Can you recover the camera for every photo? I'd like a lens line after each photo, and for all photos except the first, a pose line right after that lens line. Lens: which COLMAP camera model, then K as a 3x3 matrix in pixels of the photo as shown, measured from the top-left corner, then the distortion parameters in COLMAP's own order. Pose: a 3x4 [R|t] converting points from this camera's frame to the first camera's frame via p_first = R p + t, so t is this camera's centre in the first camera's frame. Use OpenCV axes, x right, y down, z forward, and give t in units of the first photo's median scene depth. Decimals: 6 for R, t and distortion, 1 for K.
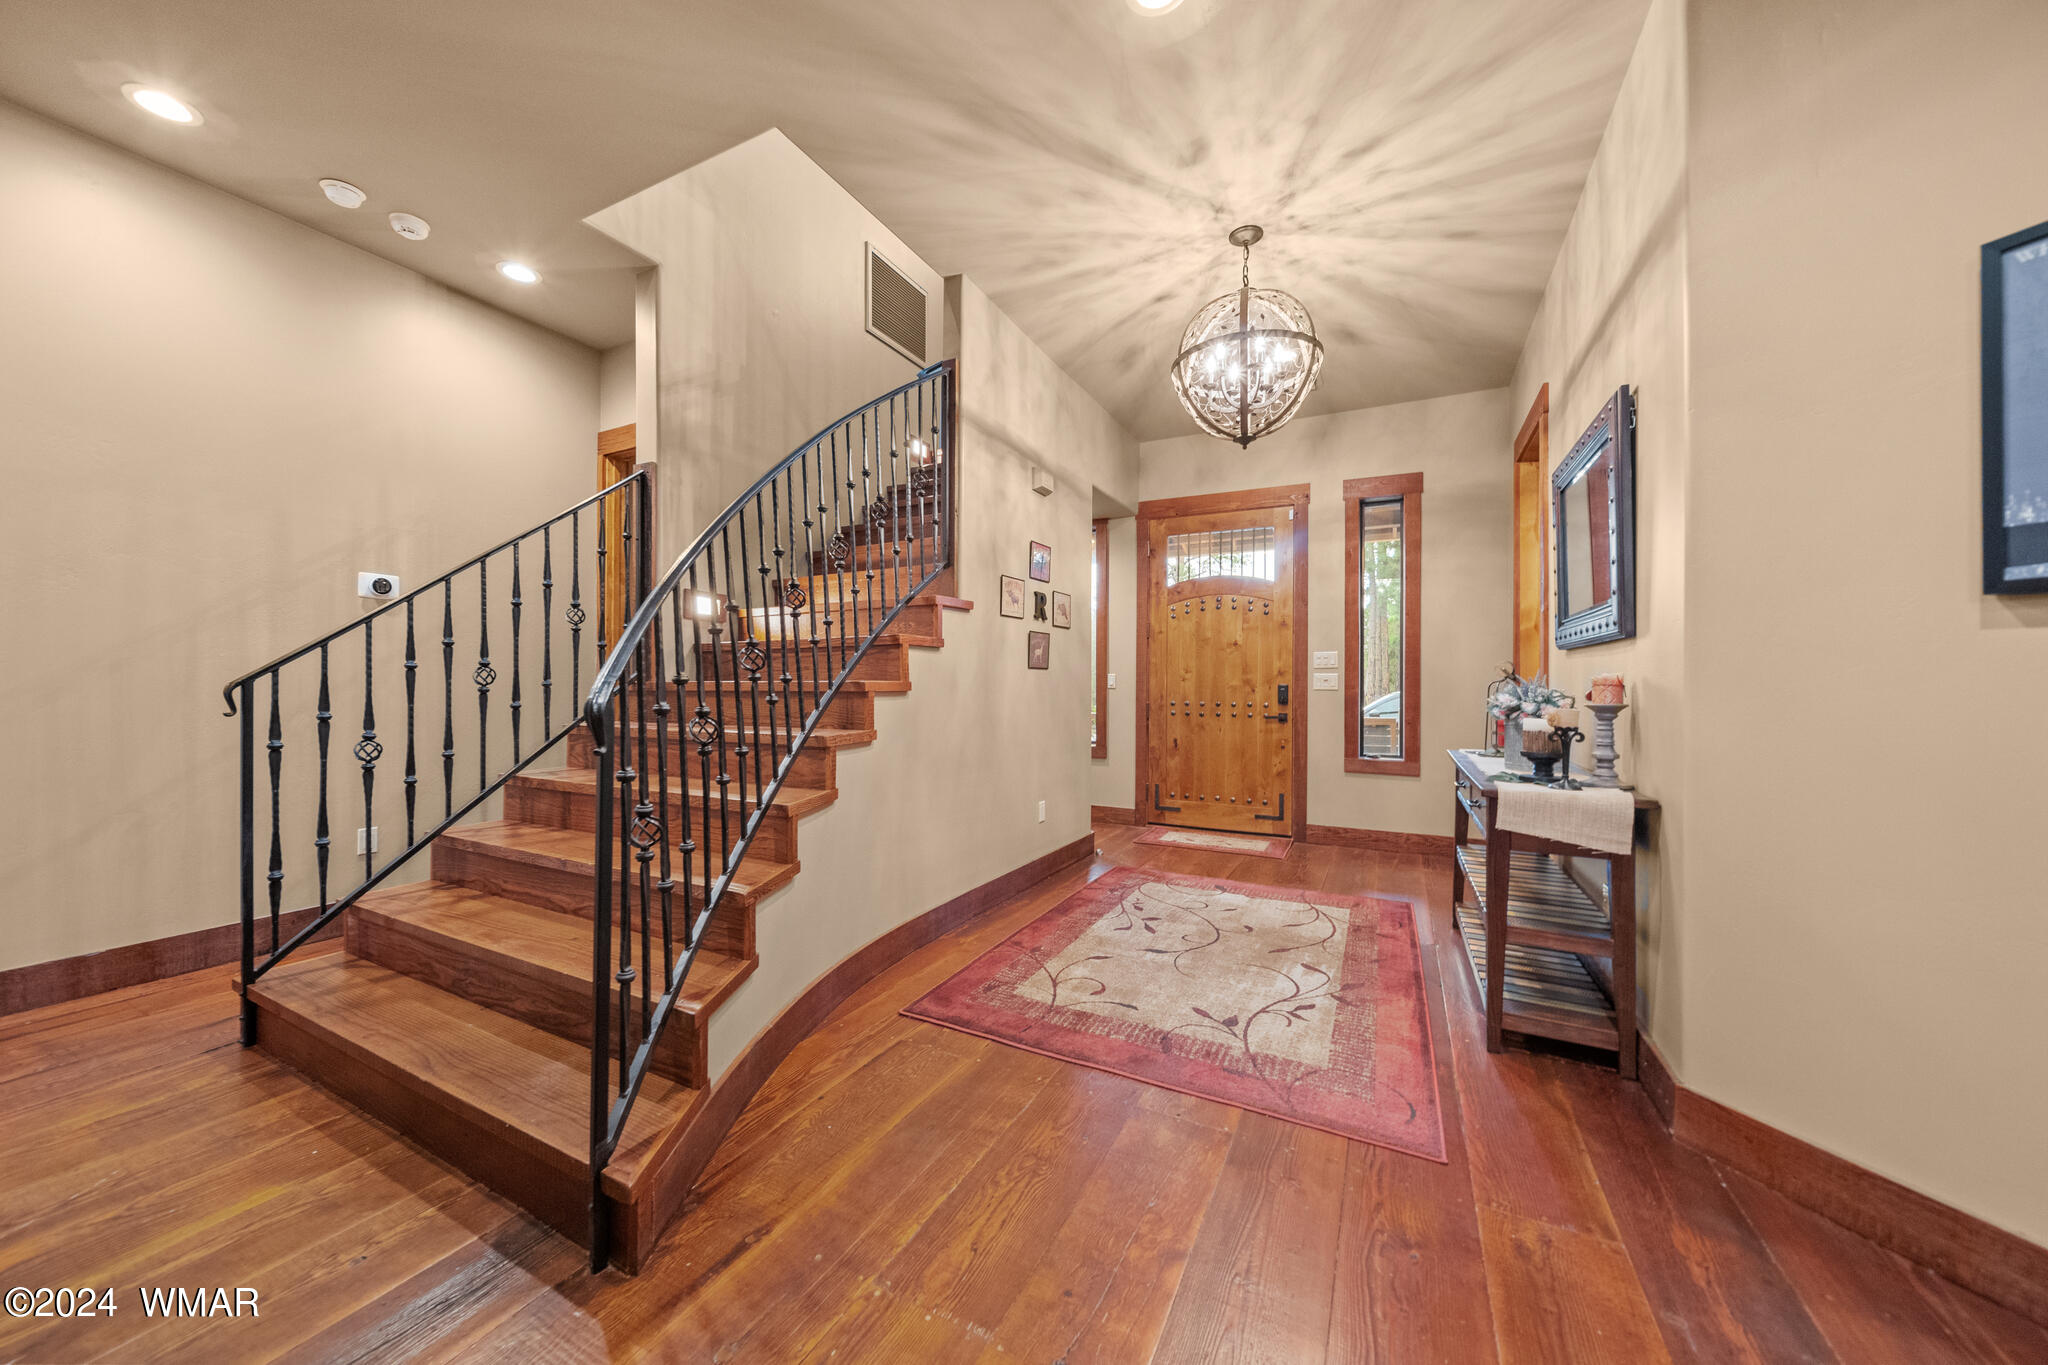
lens RADIAL K [[741.1, 0, 1012.4], [0, 741.1, 676.0], [0, 0, 1]] dist [0.000934, -0.000884]
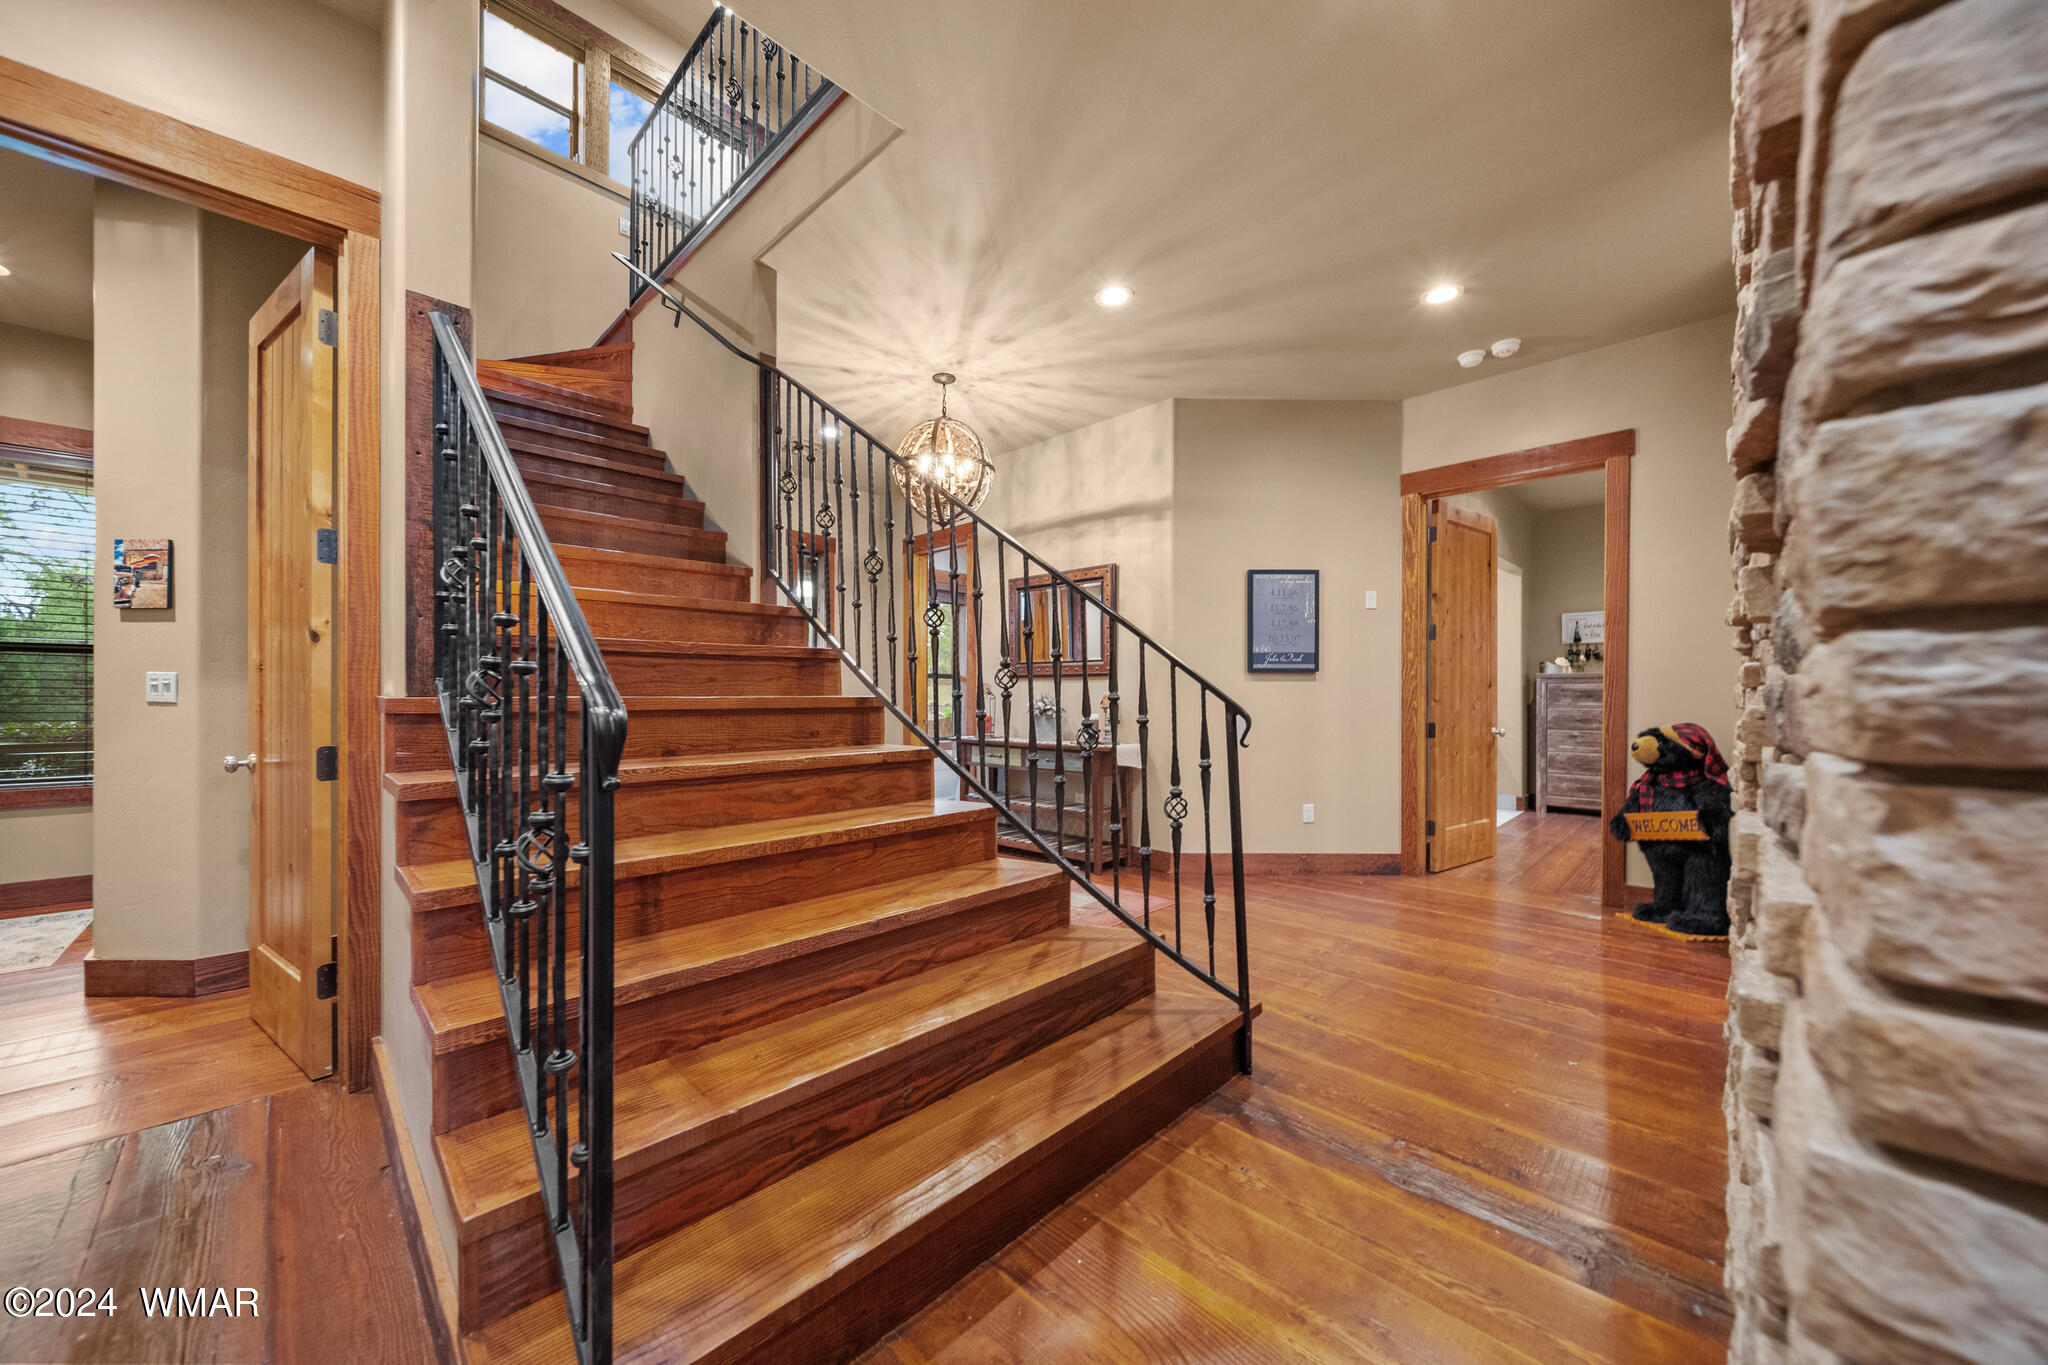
lens RADIAL K [[741.1, 0, 1016.8], [0, 741.1, 694.5], [0, 0, 1]] dist [0.000934, -0.000884]
pose [[0.270025, -0.001342, 0.962852, -1.088581], [-0.010498, 0.999935, 0.004338, -0.002135], [-0.962796, -0.011280, 0.269993, 0.521932]]
